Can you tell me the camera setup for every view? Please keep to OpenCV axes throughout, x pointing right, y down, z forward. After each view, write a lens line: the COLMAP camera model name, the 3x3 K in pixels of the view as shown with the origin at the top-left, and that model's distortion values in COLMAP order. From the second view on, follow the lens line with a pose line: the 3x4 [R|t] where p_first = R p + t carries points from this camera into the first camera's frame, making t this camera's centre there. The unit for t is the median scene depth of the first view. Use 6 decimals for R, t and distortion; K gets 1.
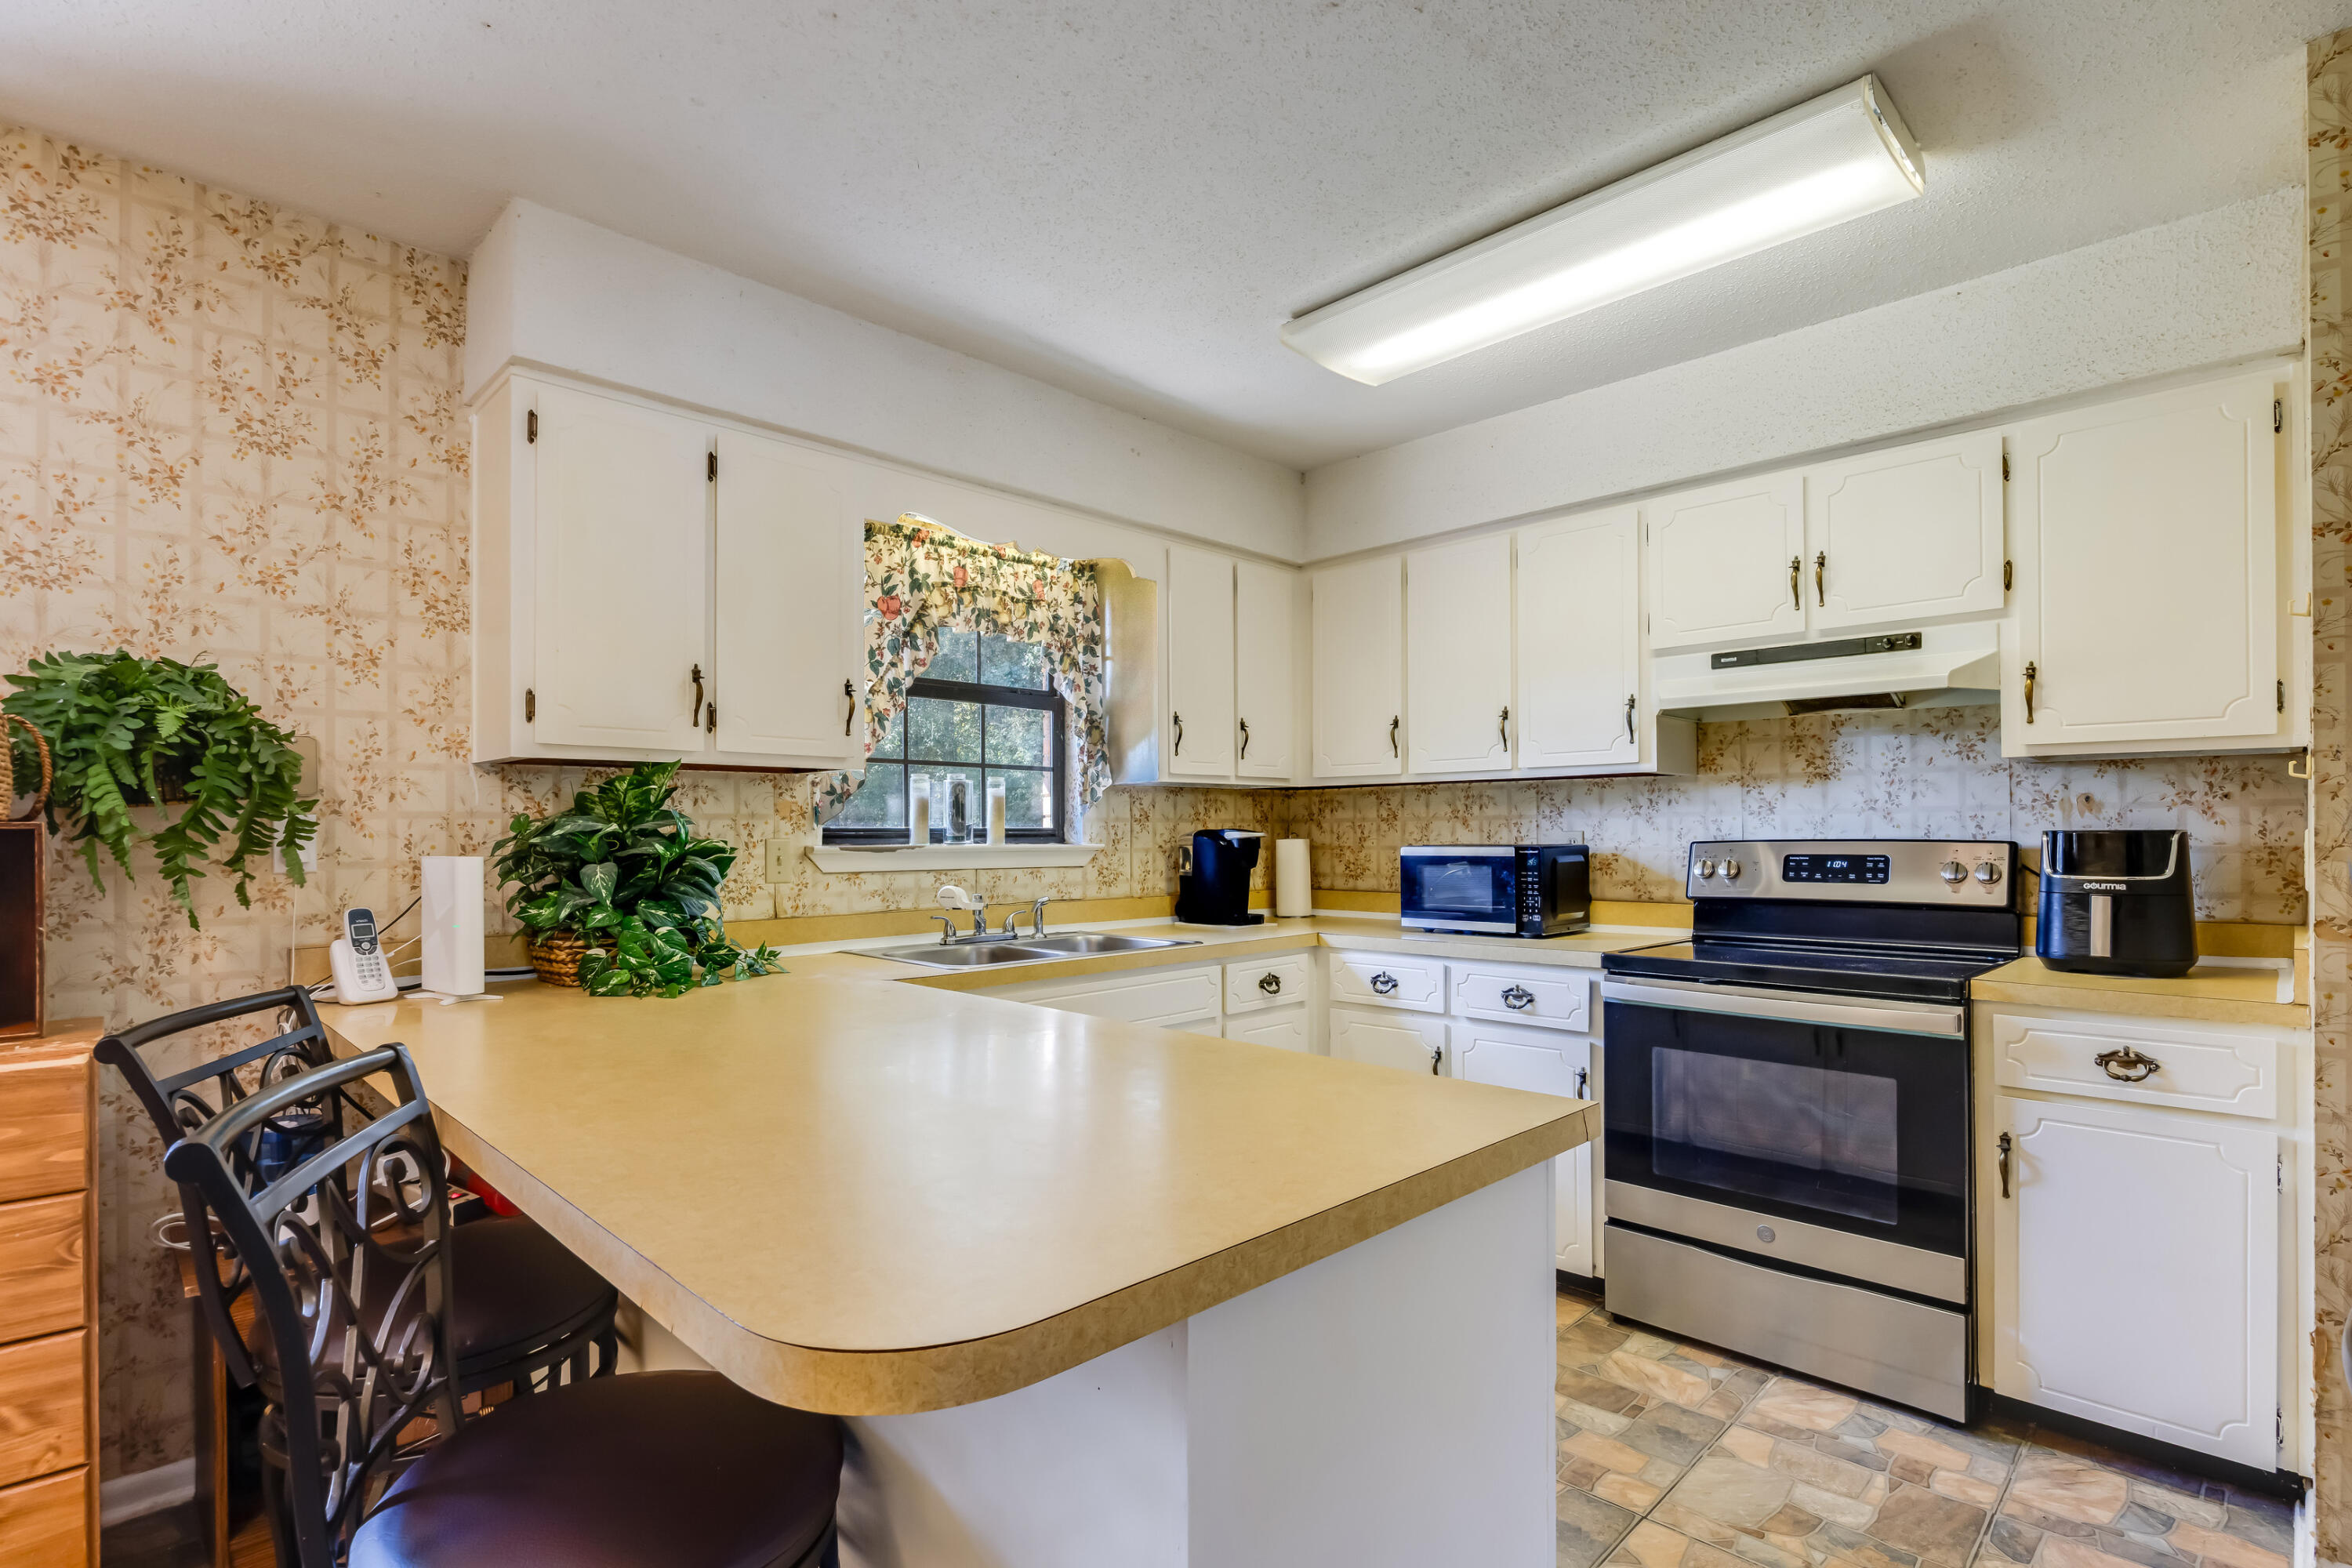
lens RADIAL K [[1121.8, 0, 1188.7], [0, 1121.8, 822.2], [0, 0, 1]] dist [-0.006096, -0.001055]
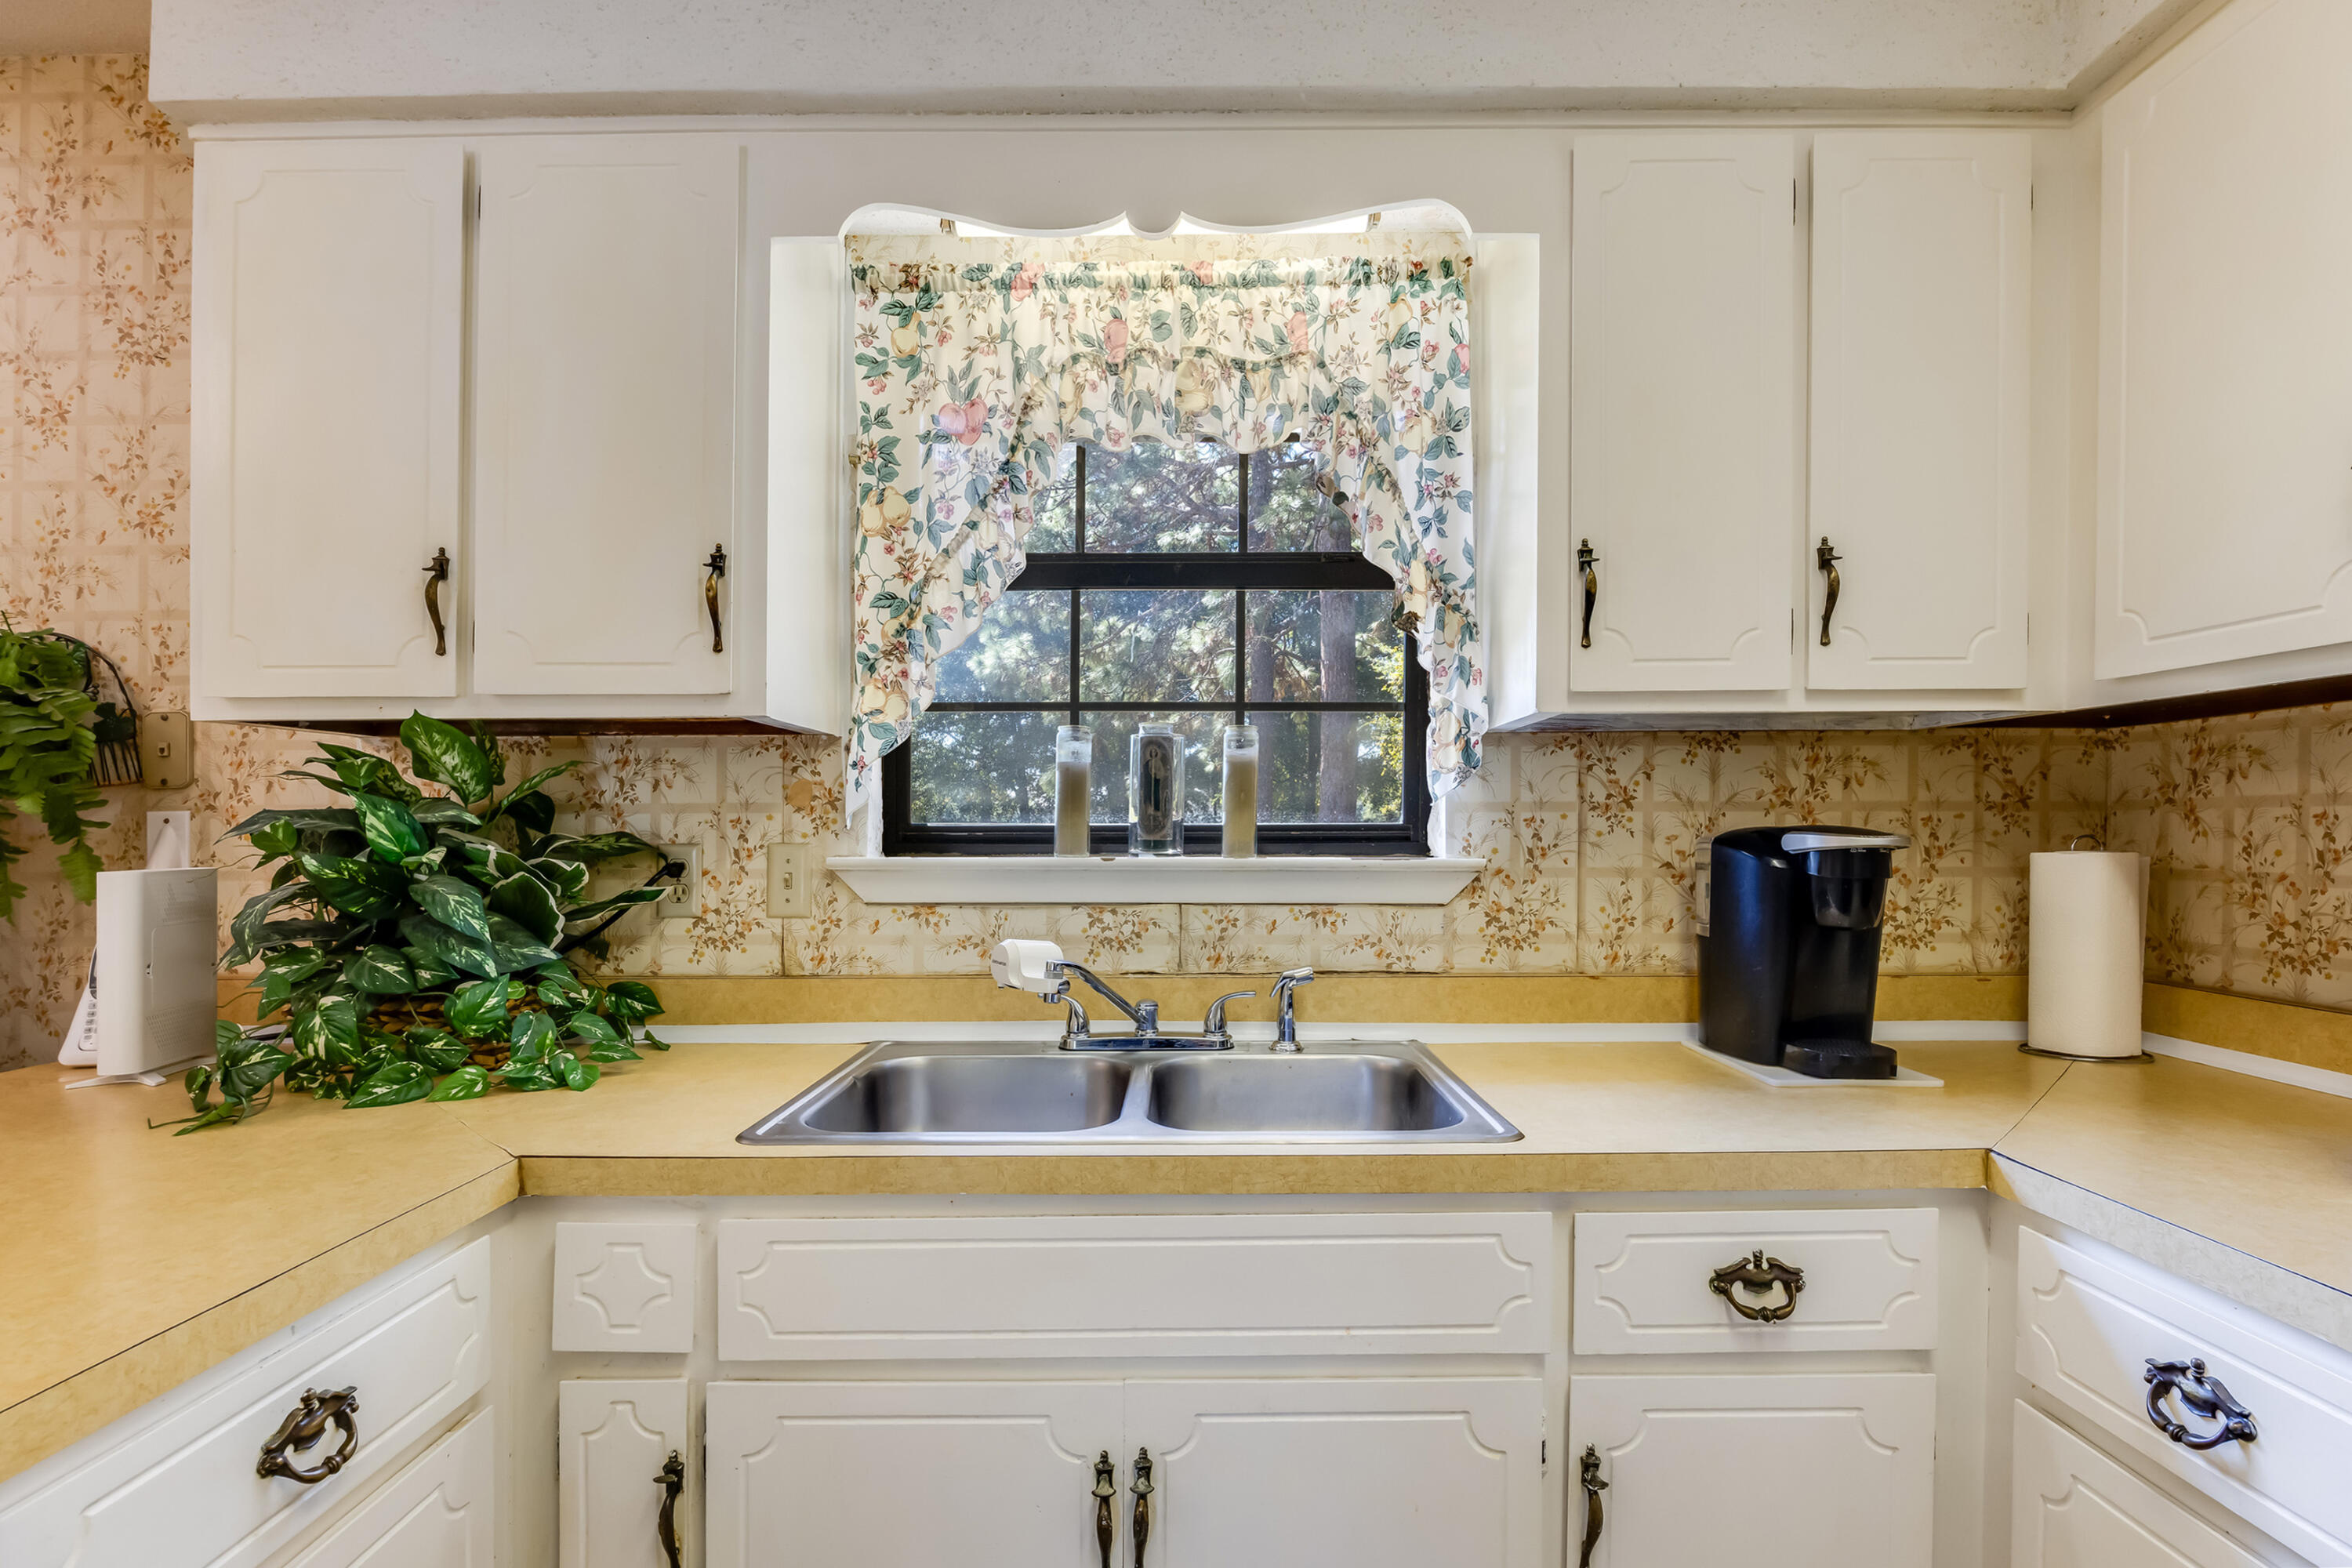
lens RADIAL K [[1180.6, 0, 1188.9], [0, 1180.6, 817.7], [0, 0, 1]] dist [-0.018914, 0.005126]
pose [[0.704284, -0.007859, -0.709874, 0.253438], [0.006570, 0.999968, -0.004552, 0.005407], [0.709888, -0.001458, 0.704314, 0.793352]]
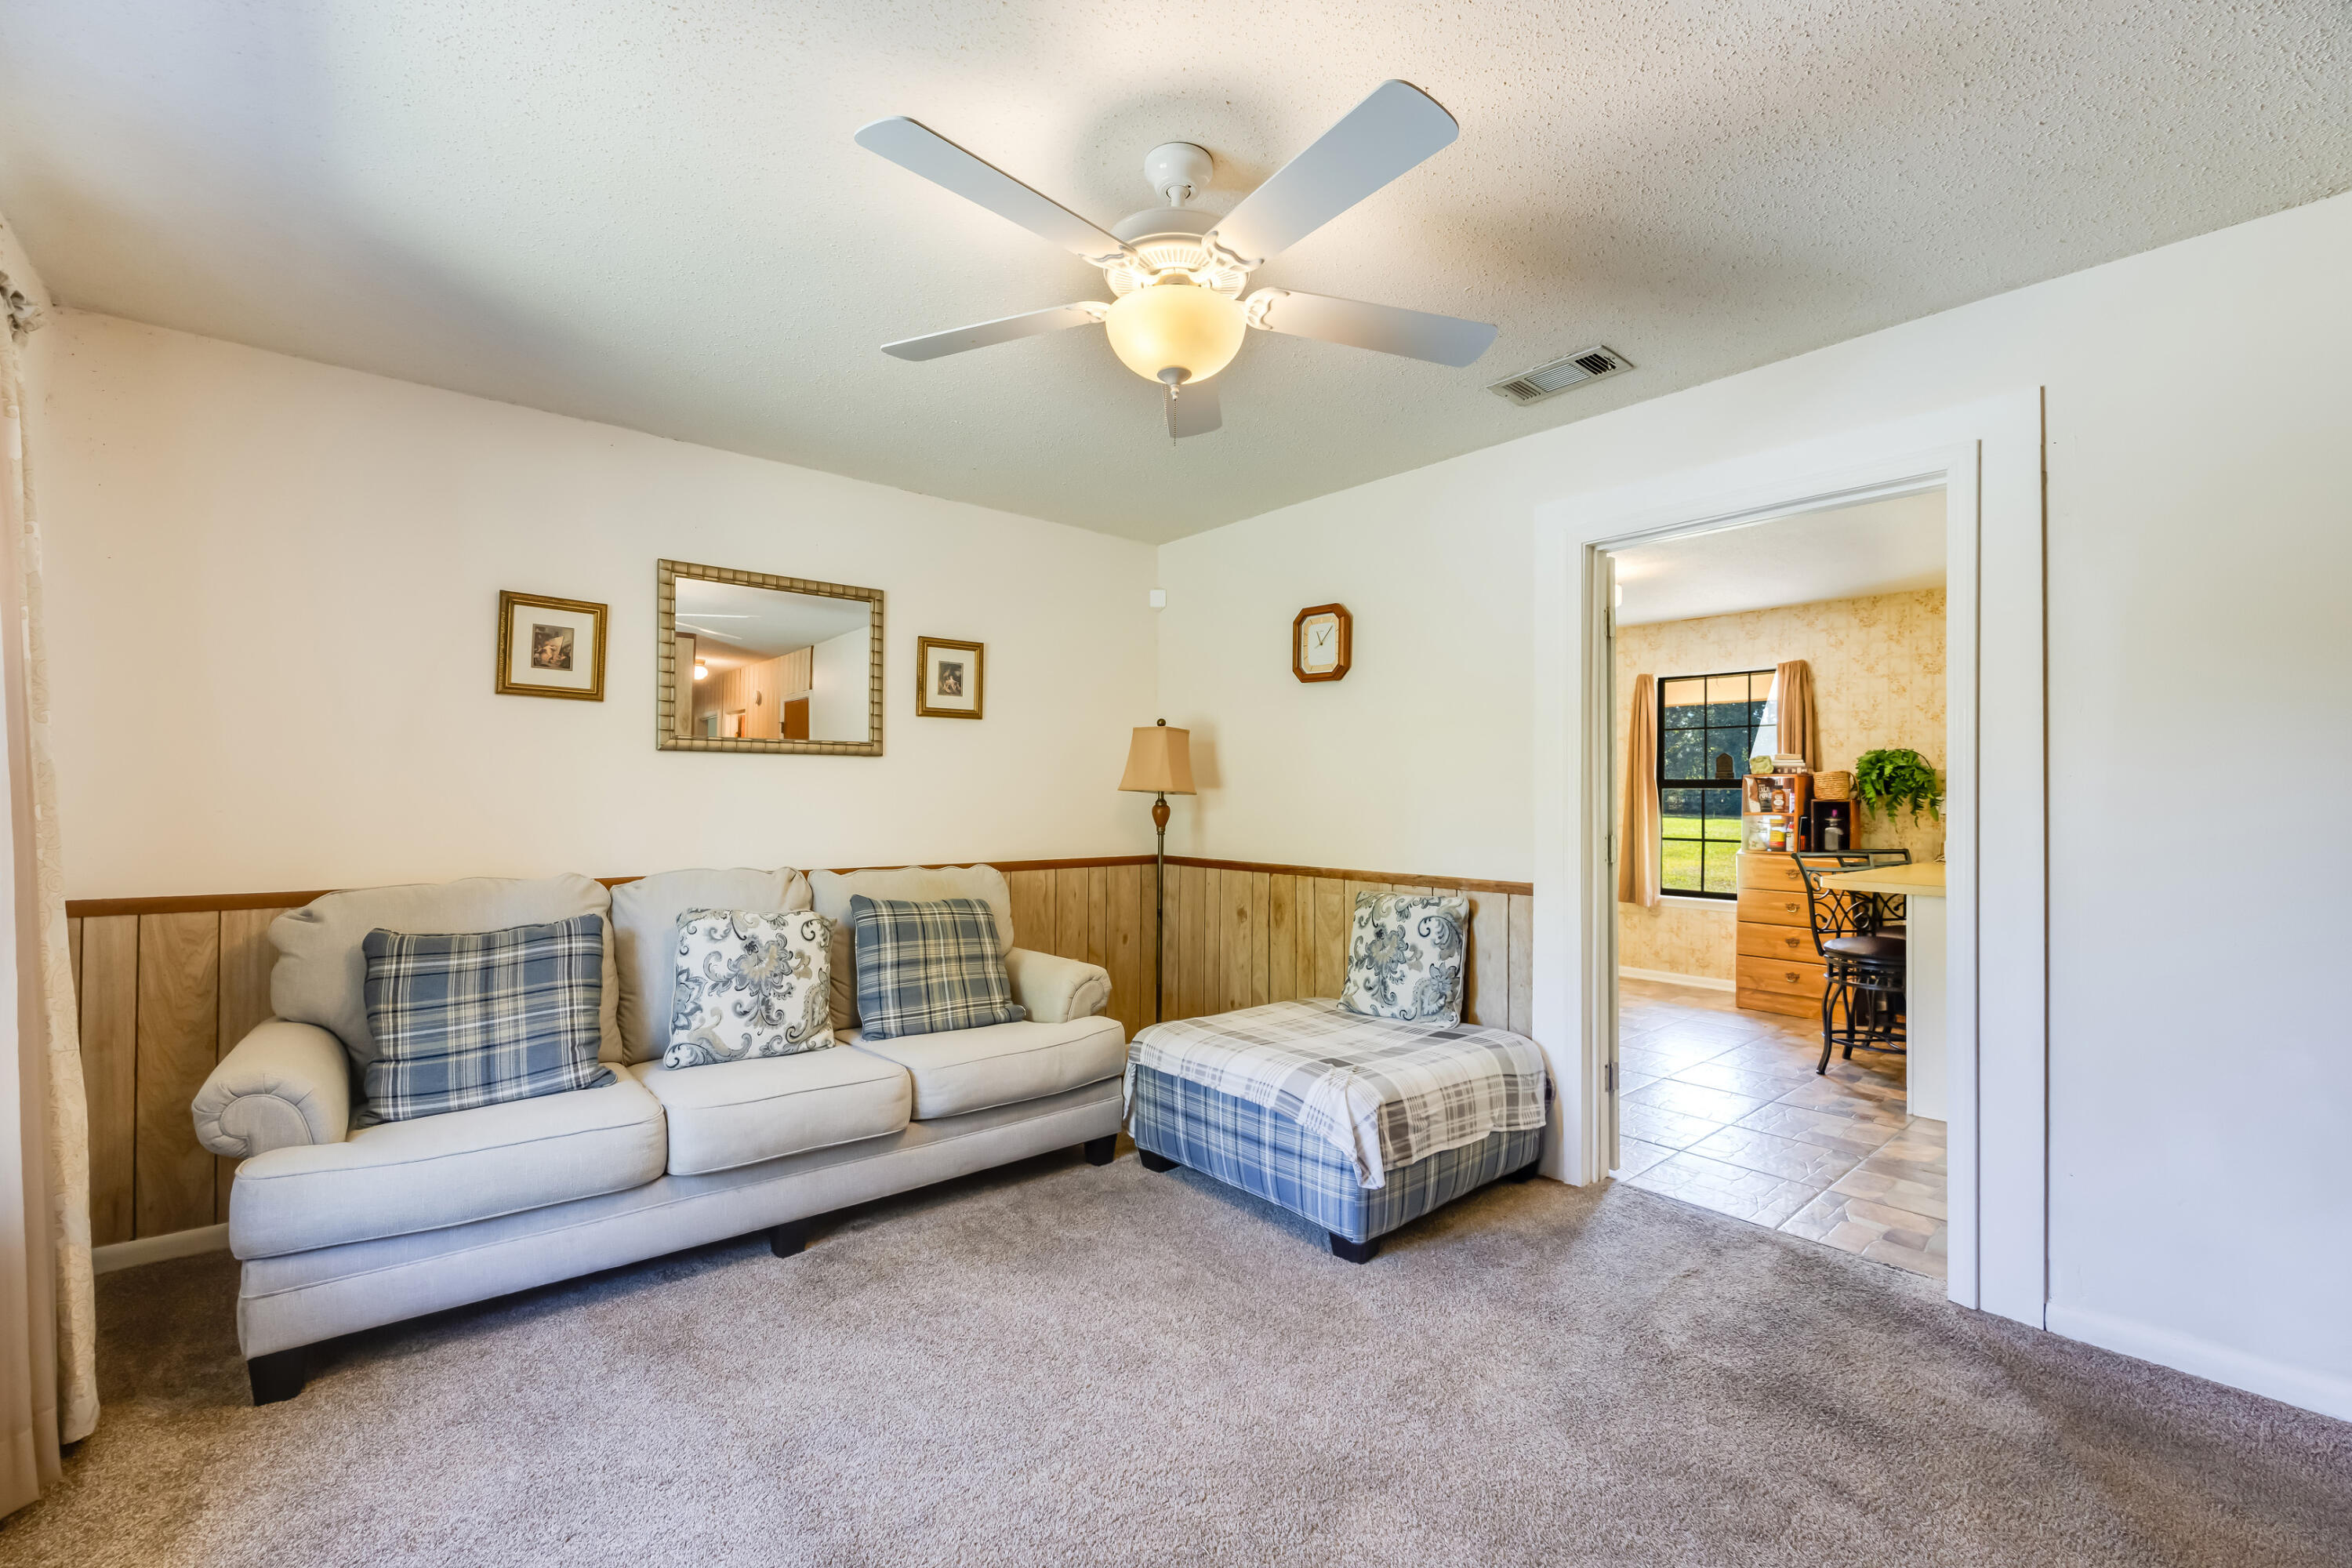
lens RADIAL K [[934.3, 0, 1193.4], [0, 934.3, 786.1], [0, 0, 1]] dist [0.000197, 0.000524]
pose [[-0.080480, -0.011783, -0.996687, 1.500406], [-0.000381, 0.999930, -0.011791, -0.005273], [0.996756, -0.000569, -0.080479, -0.627421]]
